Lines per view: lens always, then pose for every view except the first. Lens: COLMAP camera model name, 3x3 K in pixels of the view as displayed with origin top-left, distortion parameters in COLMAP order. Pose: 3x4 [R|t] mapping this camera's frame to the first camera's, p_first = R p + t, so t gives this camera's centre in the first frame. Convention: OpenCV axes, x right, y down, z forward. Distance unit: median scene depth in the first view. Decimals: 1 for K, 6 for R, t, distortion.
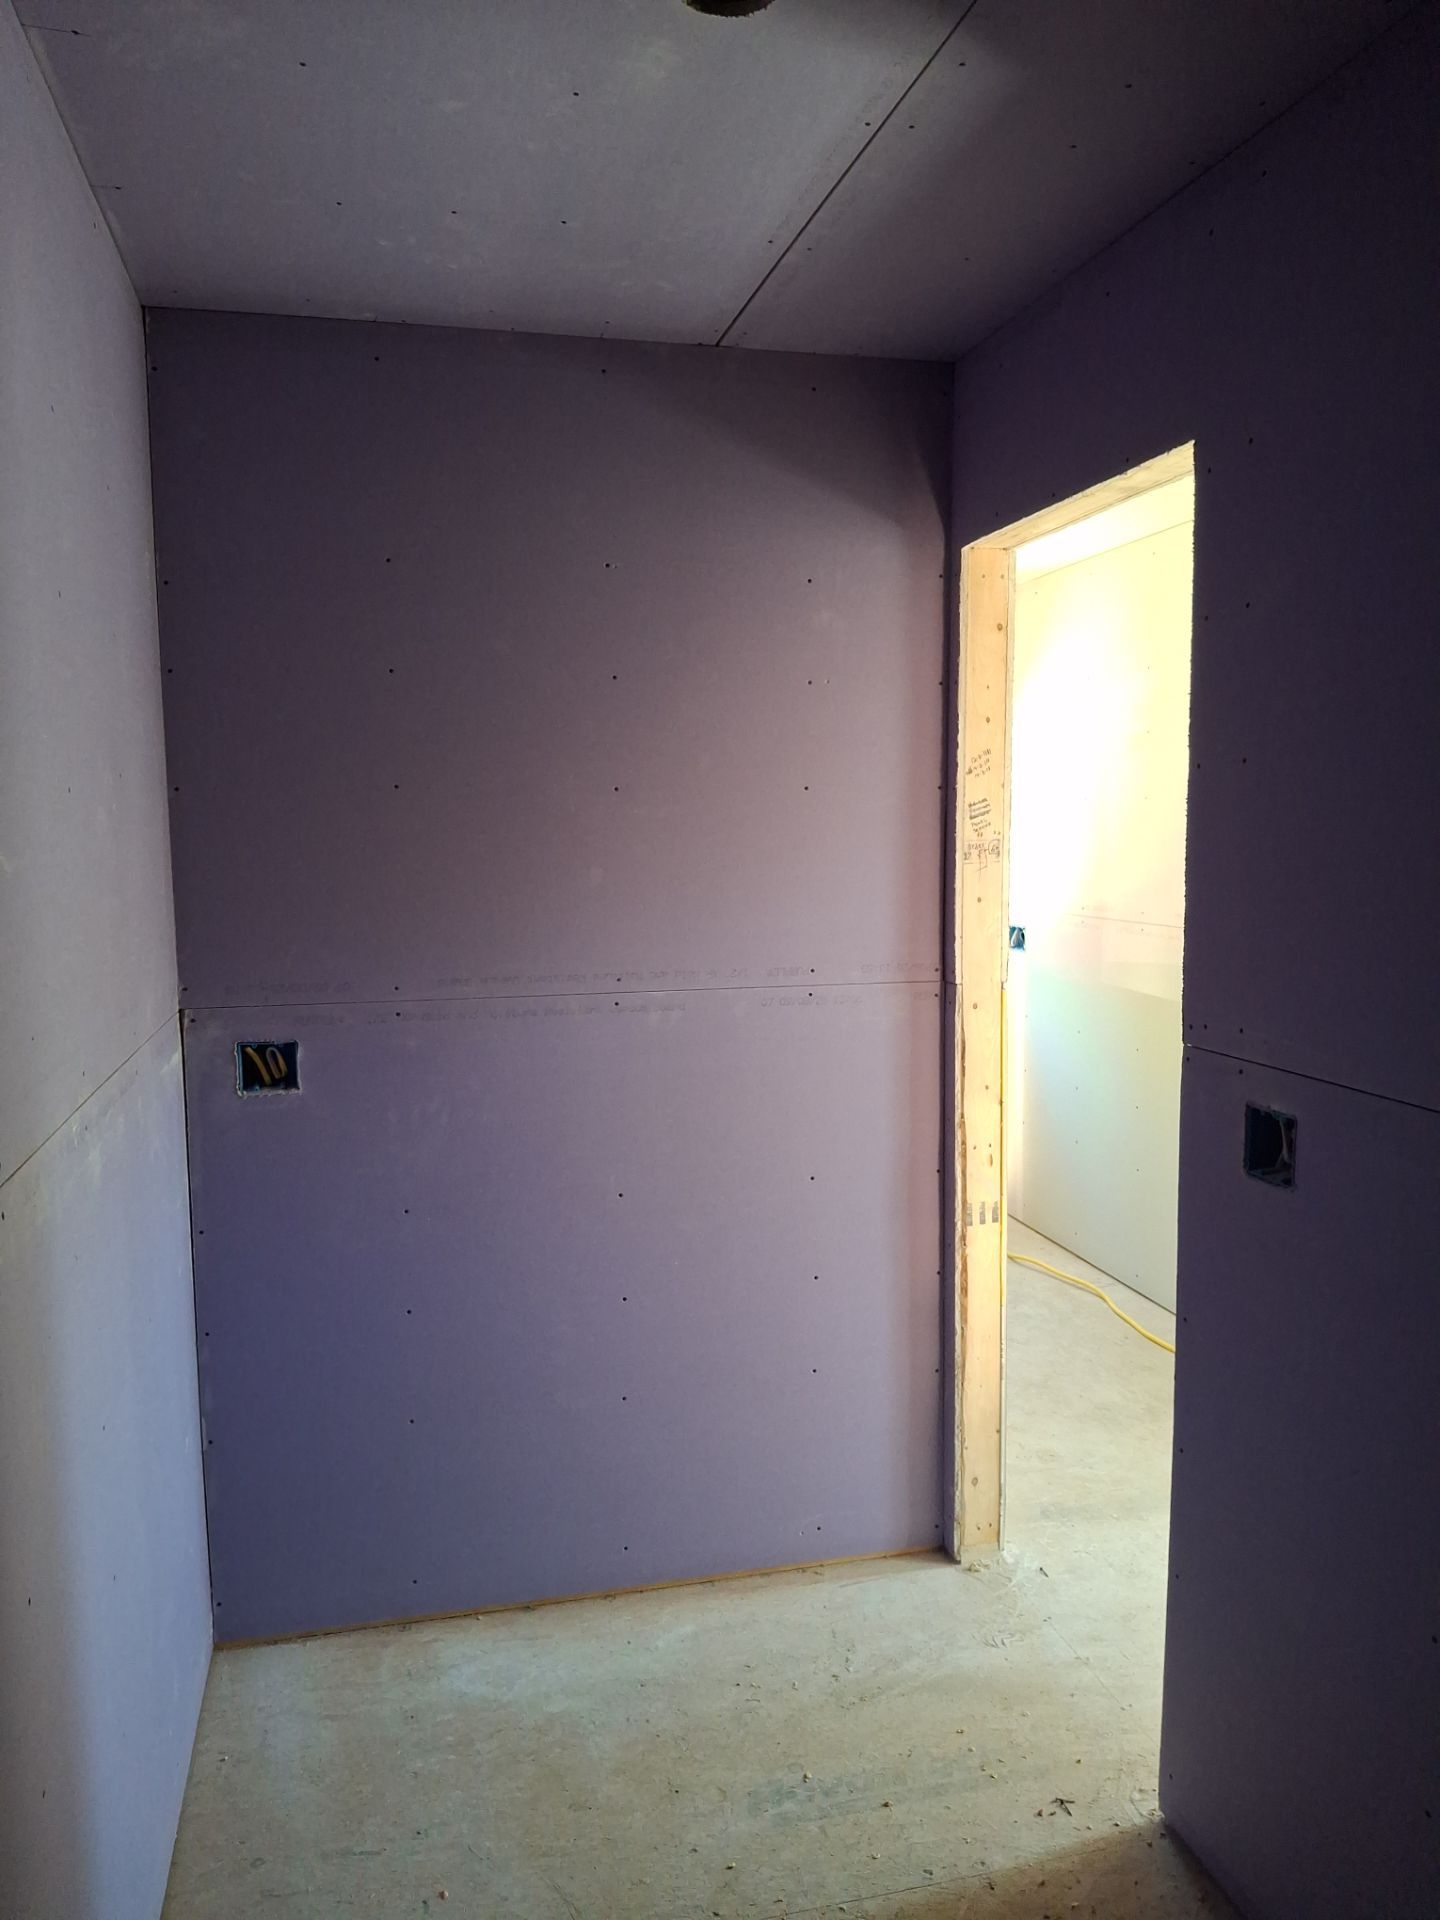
lens RADIAL K [[1439.1, 0, 719.6], [0, 1439.1, 971.8], [0, 0, 1]] dist [0.067805, -0.103935]
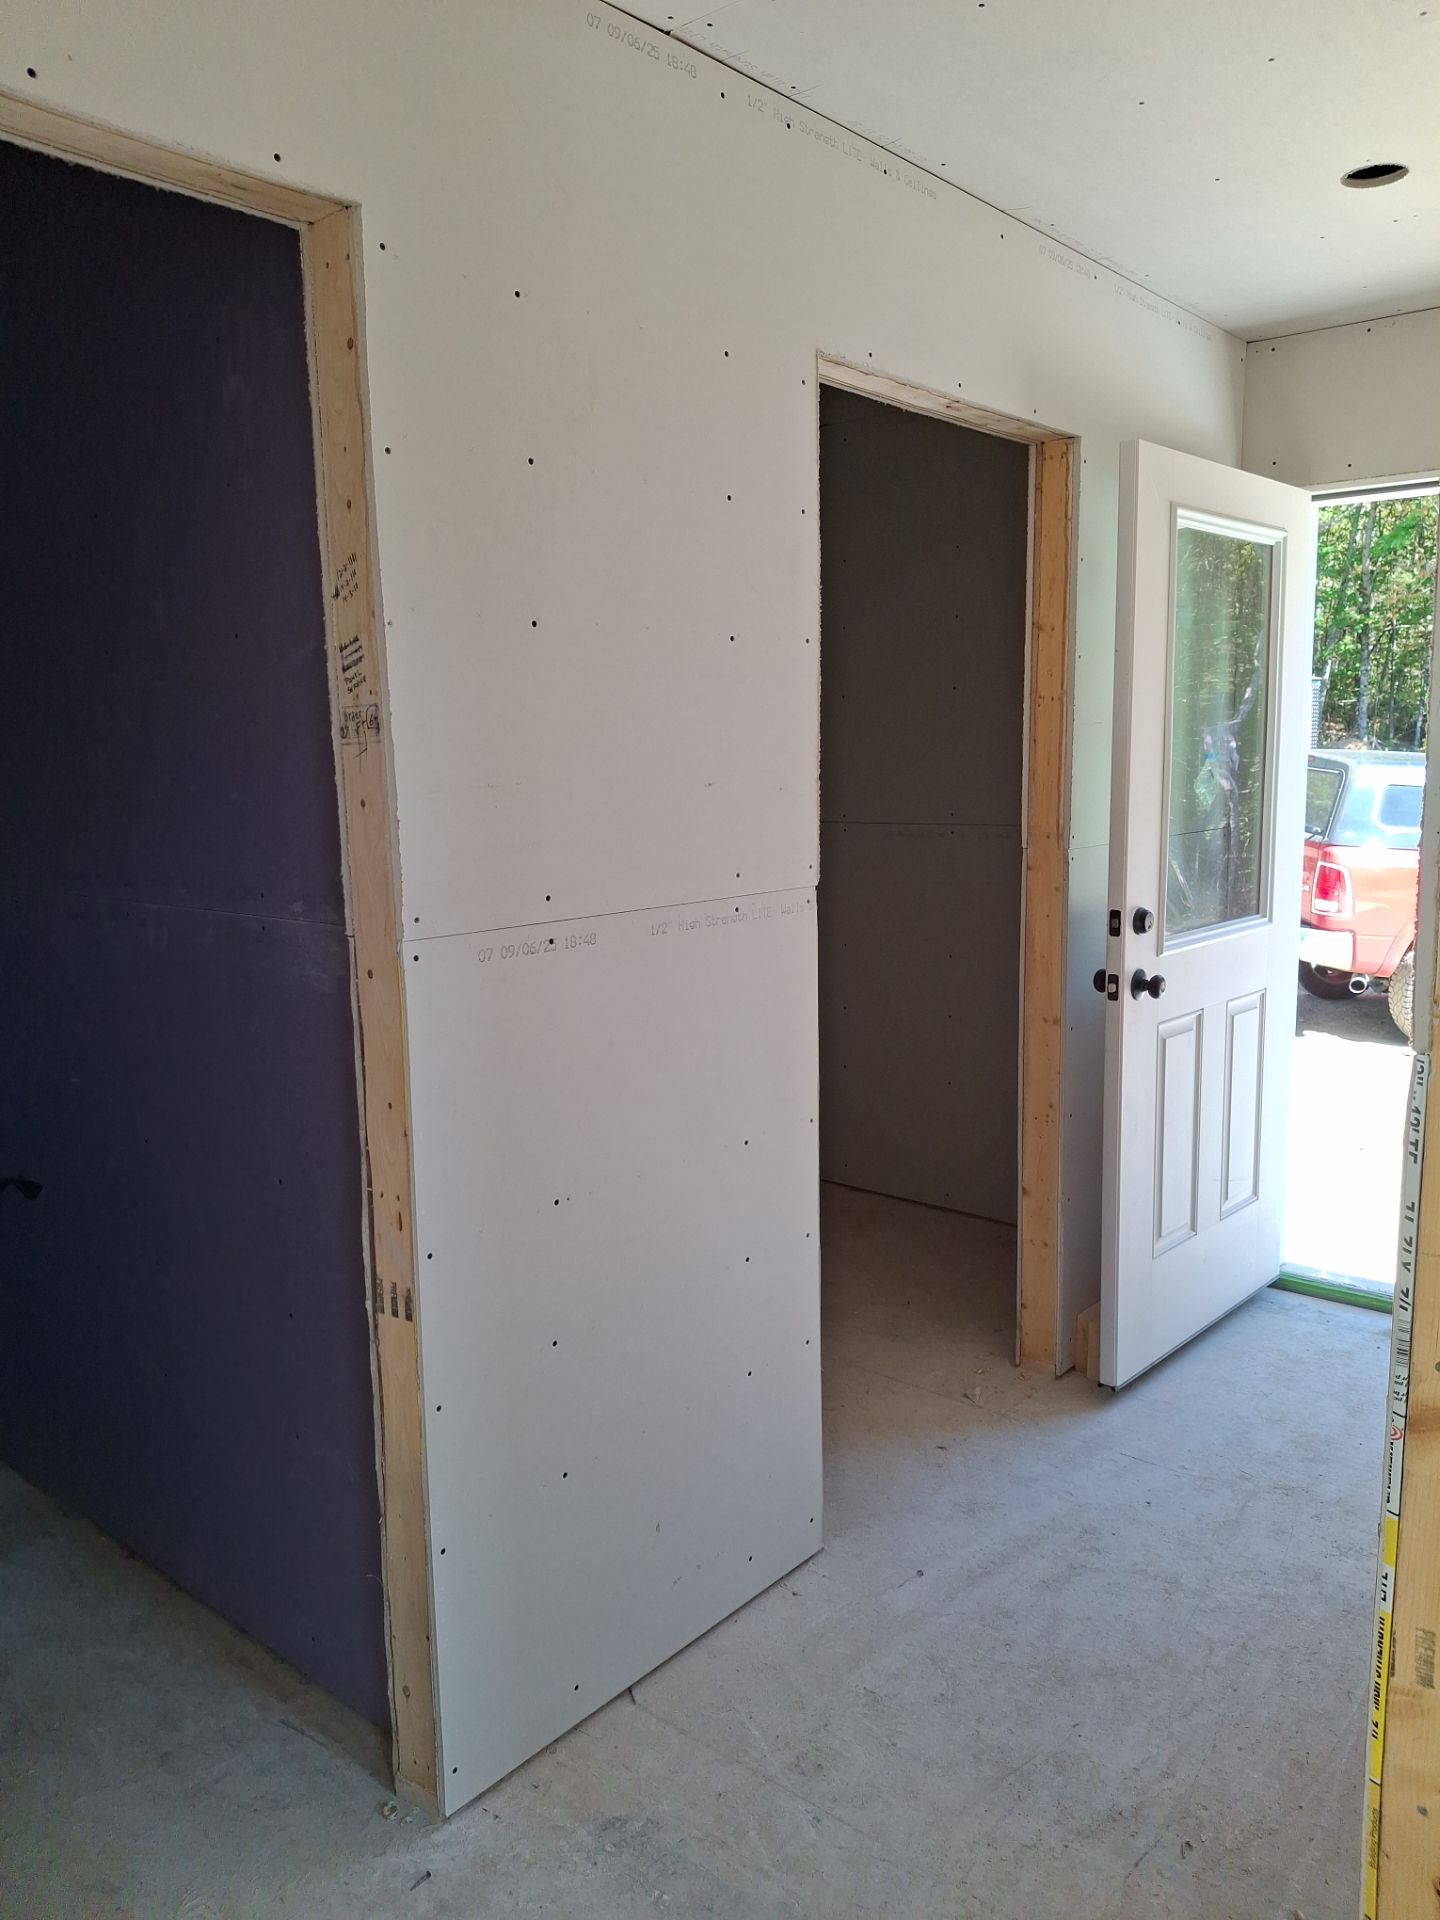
lens RADIAL K [[1439.1, 0, 731.9], [0, 1439.1, 967.7], [0, 0, 1]] dist [0.067805, -0.103935]
pose [[0.592315, 0.120290, -0.796676, 0.781674], [-0.075511, 0.992728, 0.093752, -0.050288], [0.802160, 0.004627, 0.597091, 0.759329]]
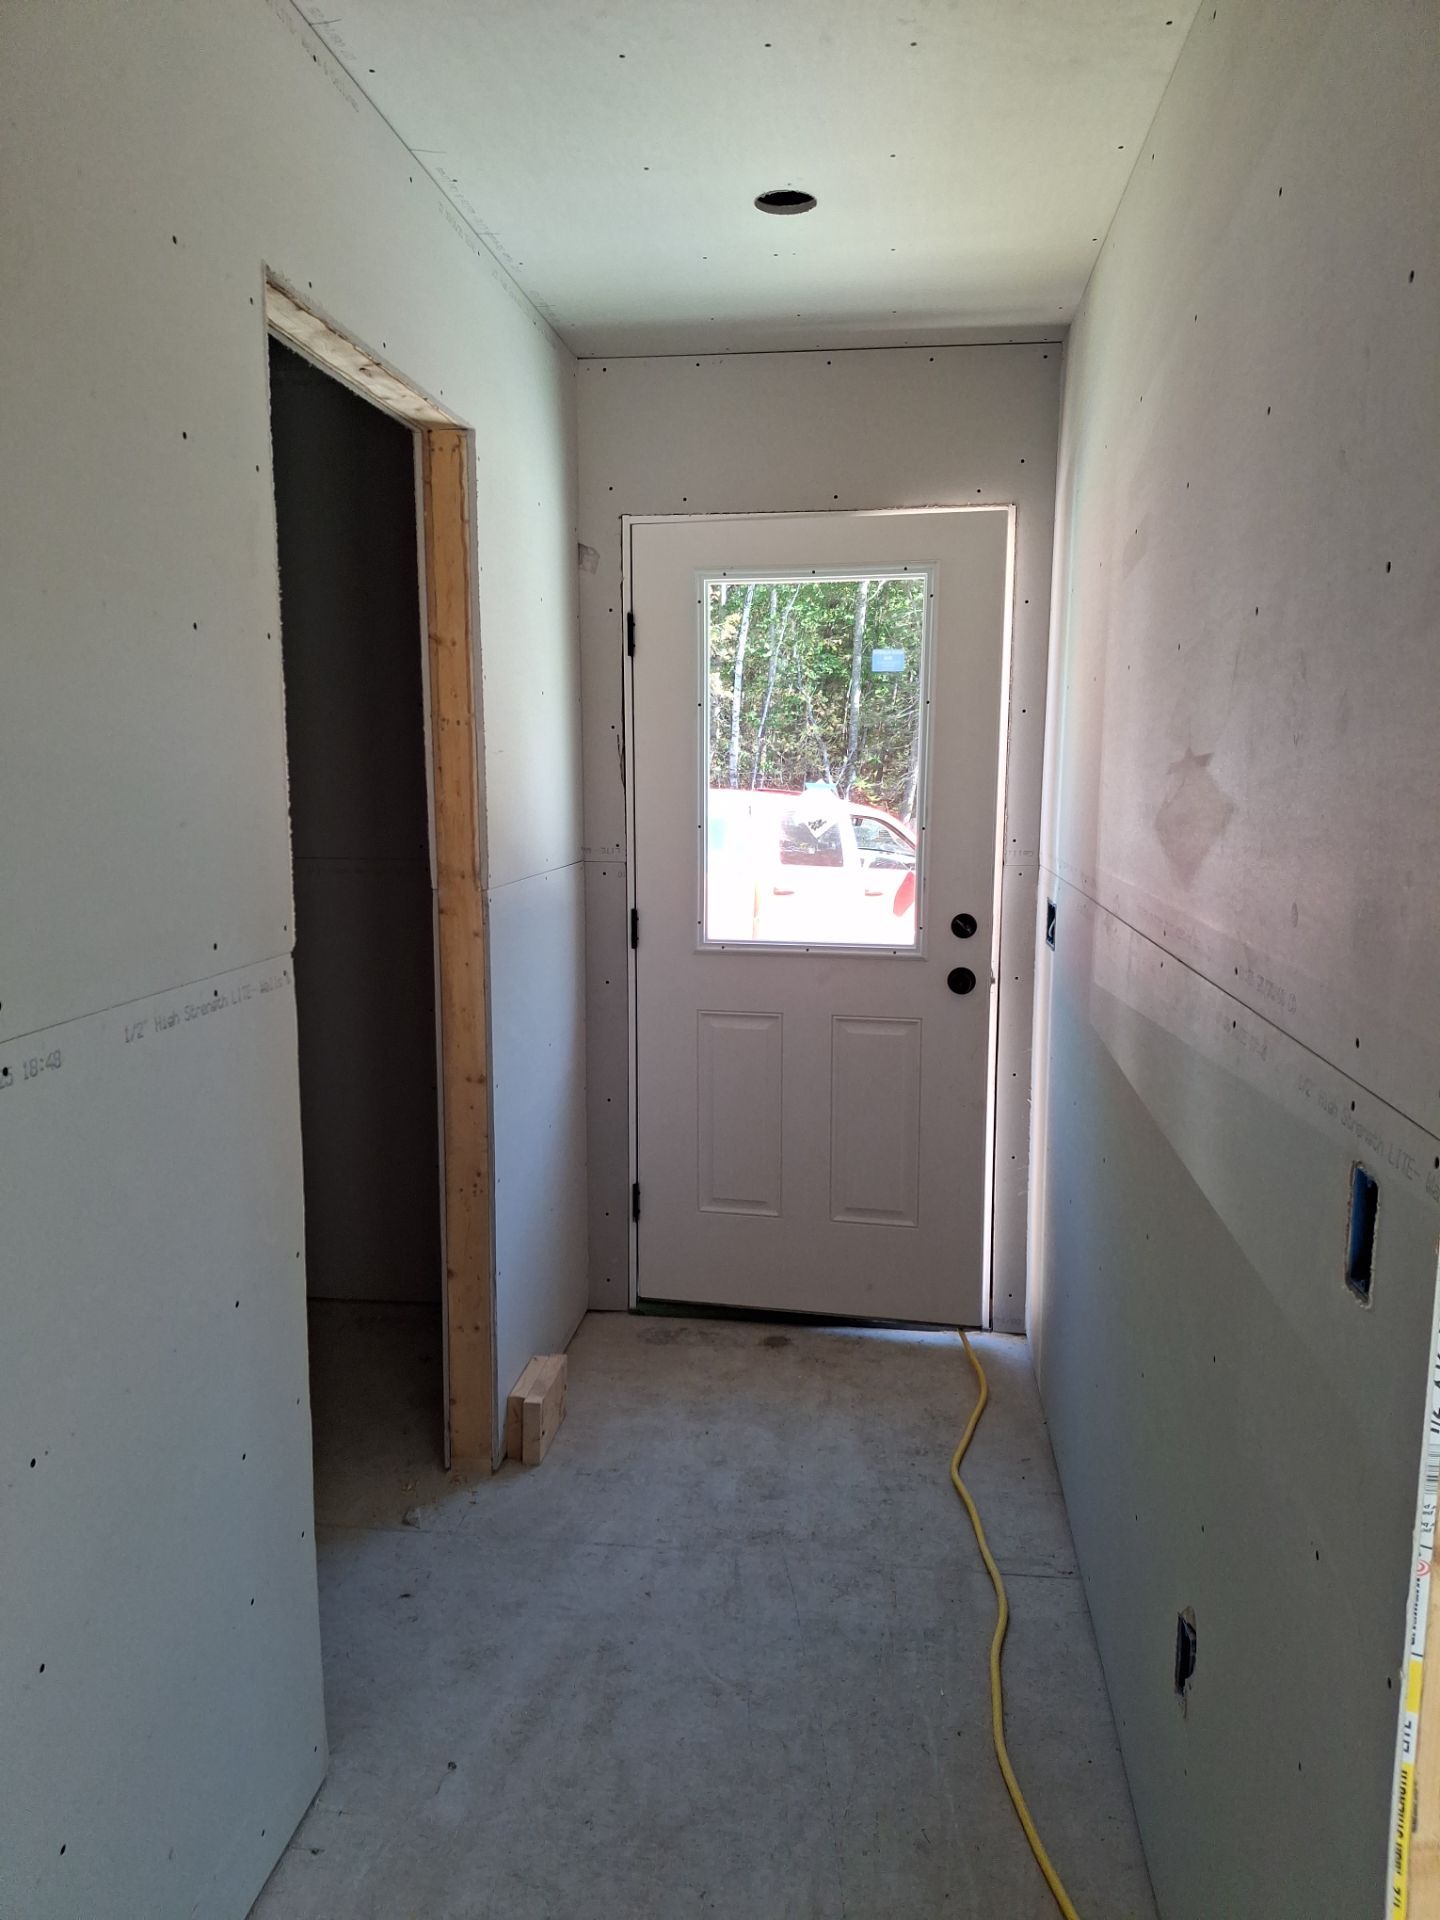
lens RADIAL K [[1439.1, 0, 727.7], [0, 1439.1, 986.5], [0, 0, 1]] dist [0.067805, -0.103935]
pose [[0.930520, 0.061080, -0.361113, 0.545519], [-0.043148, 0.997411, 0.057523, -0.054225], [0.363691, -0.037945, 0.930746, 0.758799]]
